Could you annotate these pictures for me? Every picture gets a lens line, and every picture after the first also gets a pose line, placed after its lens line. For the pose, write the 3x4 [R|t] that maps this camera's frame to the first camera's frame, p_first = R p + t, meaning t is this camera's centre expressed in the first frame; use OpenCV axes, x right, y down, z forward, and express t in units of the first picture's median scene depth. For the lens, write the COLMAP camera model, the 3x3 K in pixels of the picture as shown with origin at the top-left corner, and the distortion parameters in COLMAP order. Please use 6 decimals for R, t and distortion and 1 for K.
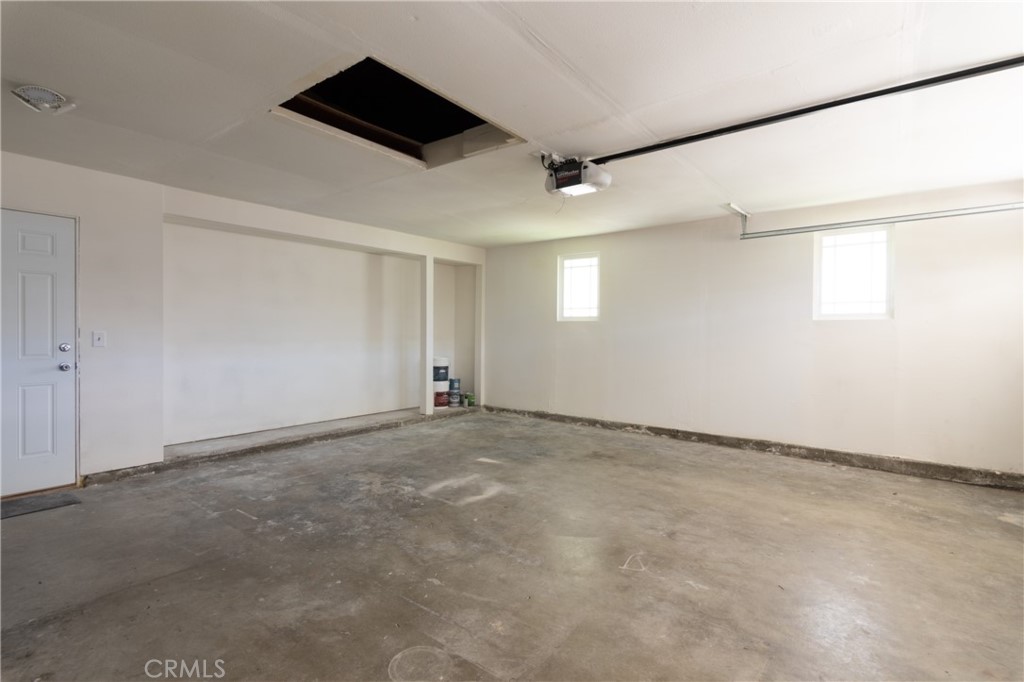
lens RADIAL K [[471.5, 0, 510.7], [0, 471.5, 333.8], [0, 0, 1]] dist [0.000281, -0.000052]
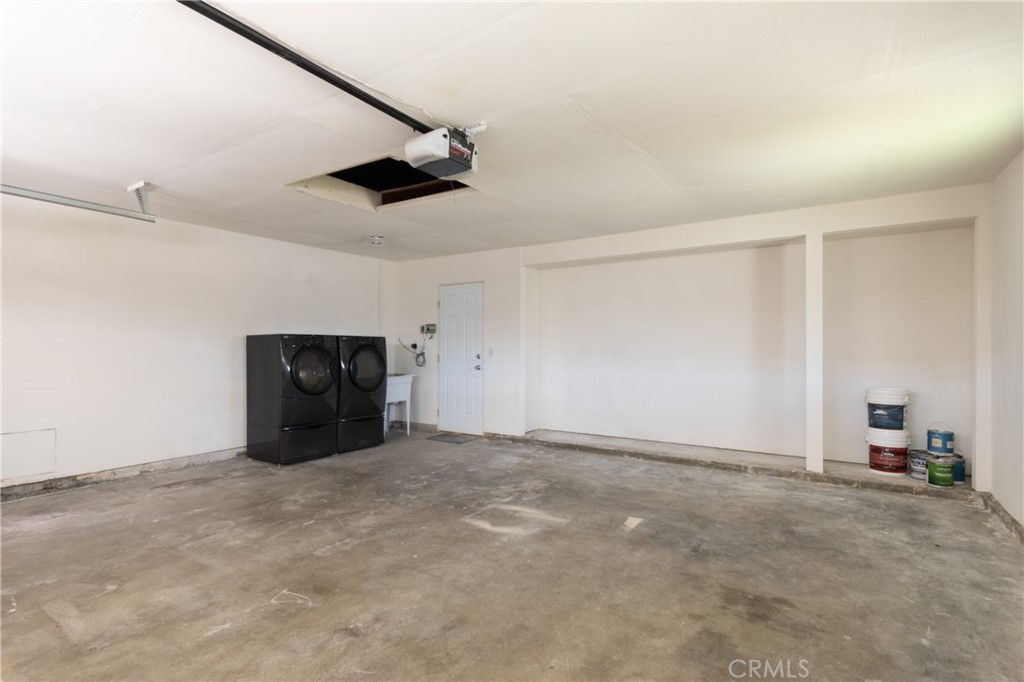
lens RADIAL K [[496.3, 0, 510.3], [0, 496.3, 347.7], [0, 0, 1]] dist [-0.001408, 0.000257]
pose [[0.099076, -0.001084, -0.995079, 0.891820], [-0.005460, 0.999984, -0.001633, 0.000364], [0.995065, 0.005595, 0.099068, 0.938116]]
